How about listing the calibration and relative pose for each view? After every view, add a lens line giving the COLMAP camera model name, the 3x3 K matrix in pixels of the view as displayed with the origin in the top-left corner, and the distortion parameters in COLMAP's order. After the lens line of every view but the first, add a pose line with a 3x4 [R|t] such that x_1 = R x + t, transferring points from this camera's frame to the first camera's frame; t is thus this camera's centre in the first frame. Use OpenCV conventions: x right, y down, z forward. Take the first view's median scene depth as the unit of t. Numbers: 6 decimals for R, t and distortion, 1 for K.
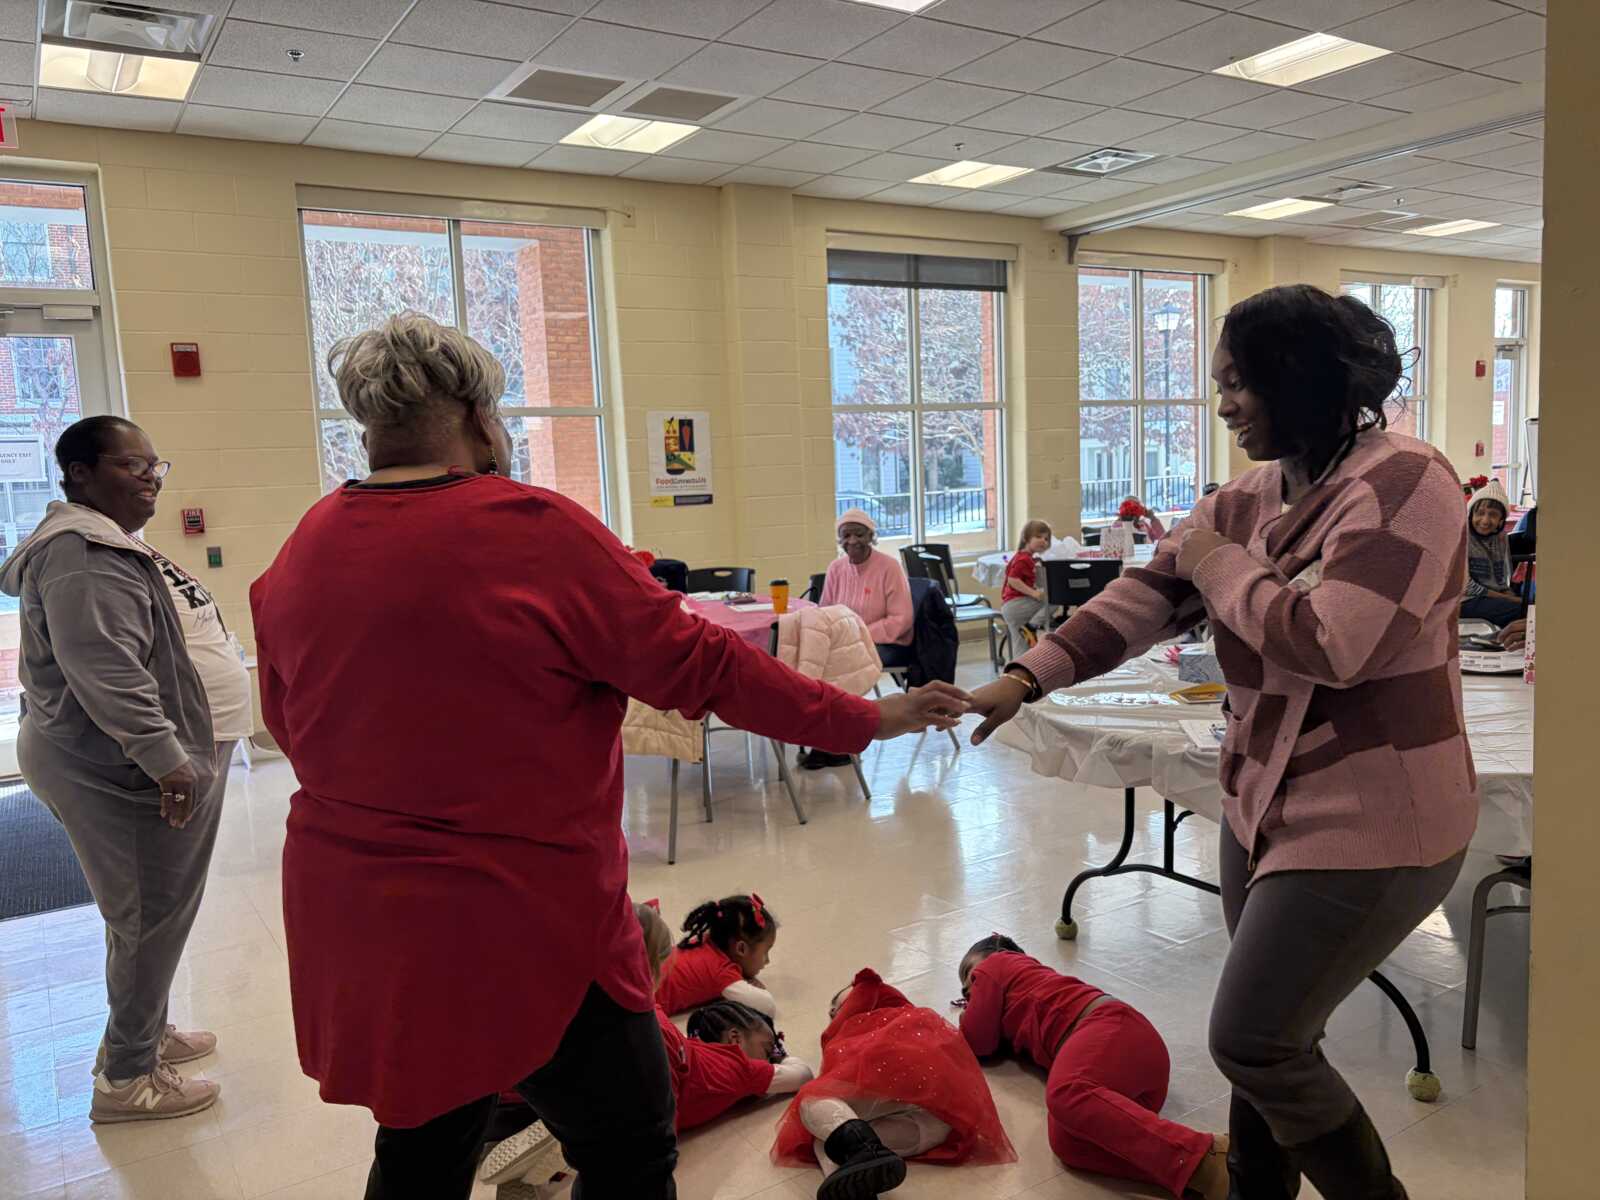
lens RADIAL K [[1215.7, 0, 800.0], [0, 1215.7, 600.0], [0, 0, 1]] dist [0.032279, 0.001295]
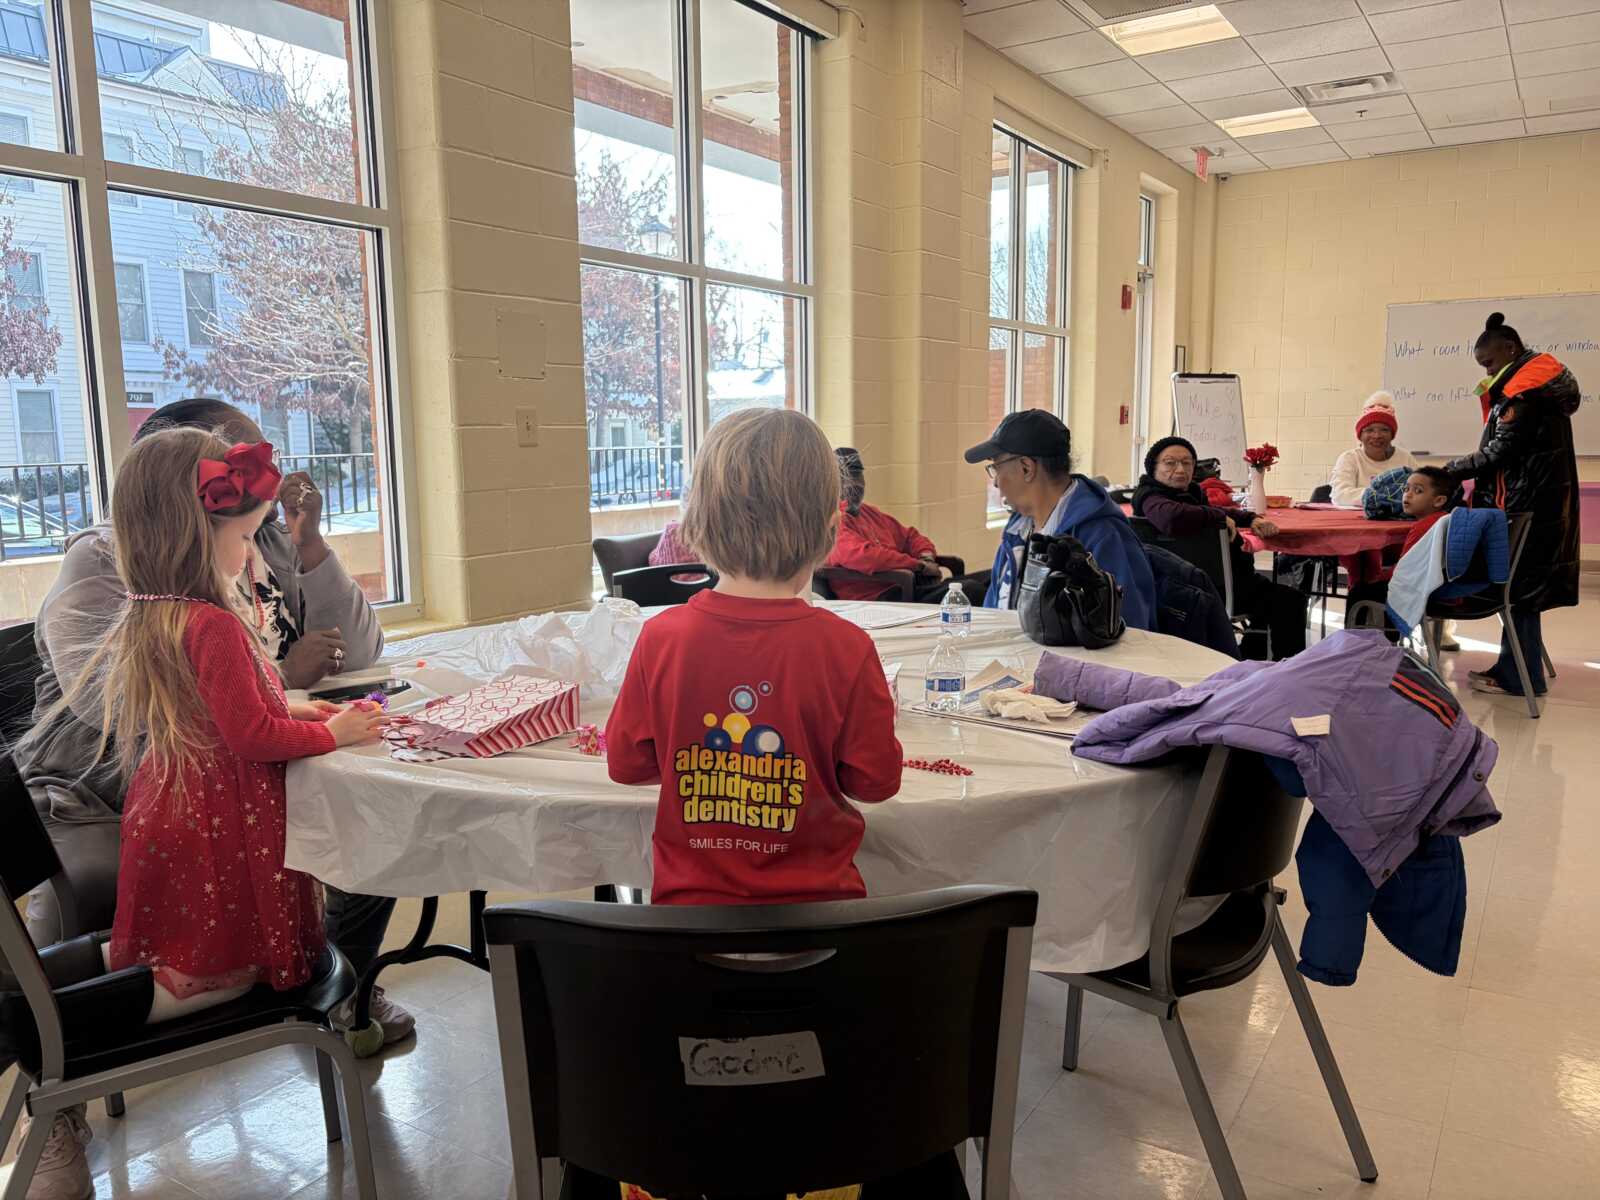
lens RADIAL K [[1215.7, 0, 800.0], [0, 1215.7, 600.0], [0, 0, 1]] dist [0.032279, 0.001295]
pose [[0.905242, -0.027788, 0.423987, 0.095277], [0.019384, 0.999521, 0.024123, -0.039527], [-0.424455, -0.013618, 0.905347, 0.477344]]
